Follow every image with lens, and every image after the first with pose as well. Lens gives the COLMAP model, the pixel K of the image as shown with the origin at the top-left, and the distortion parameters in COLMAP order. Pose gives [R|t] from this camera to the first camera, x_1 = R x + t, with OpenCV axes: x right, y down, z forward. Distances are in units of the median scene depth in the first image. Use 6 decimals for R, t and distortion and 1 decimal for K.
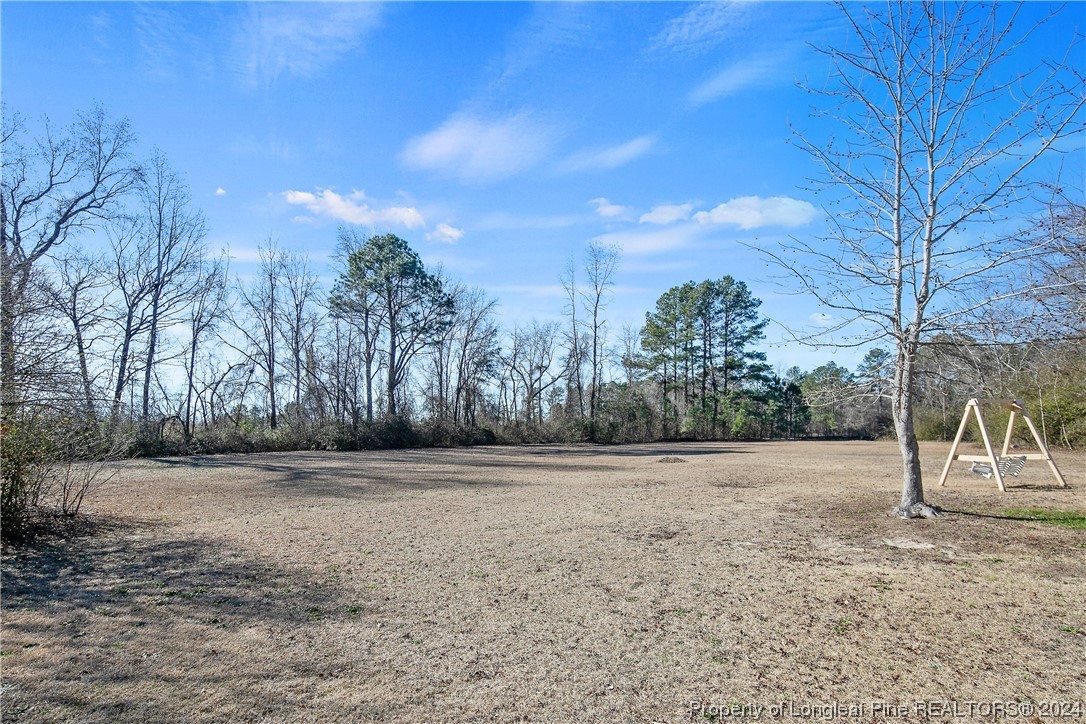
lens RADIAL K [[526.3, 0, 543.4], [0, 526.3, 355.9], [0, 0, 1]] dist [0.003140, -0.001932]
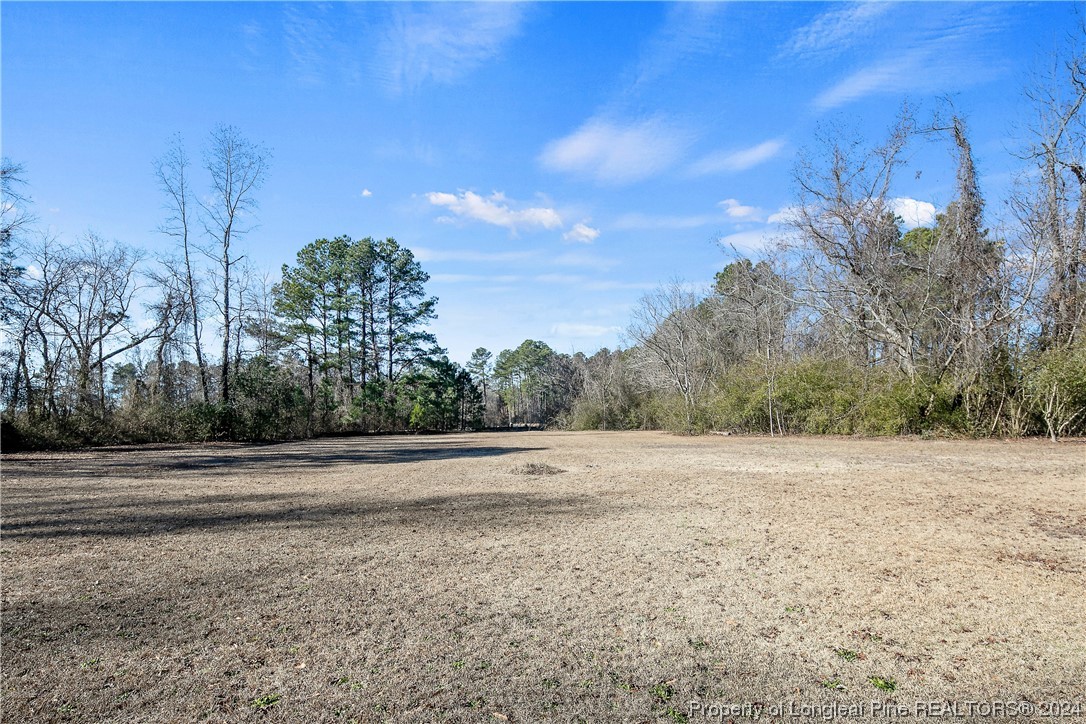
lens RADIAL K [[526.3, 0, 539.3], [0, 526.3, 410.5], [0, 0, 1]] dist [0.003140, -0.001932]
pose [[0.723363, 0.010067, 0.690394, -0.058411], [-0.088911, 0.992927, 0.078678, 0.033948], [-0.684719, -0.118296, 0.719142, 0.220565]]
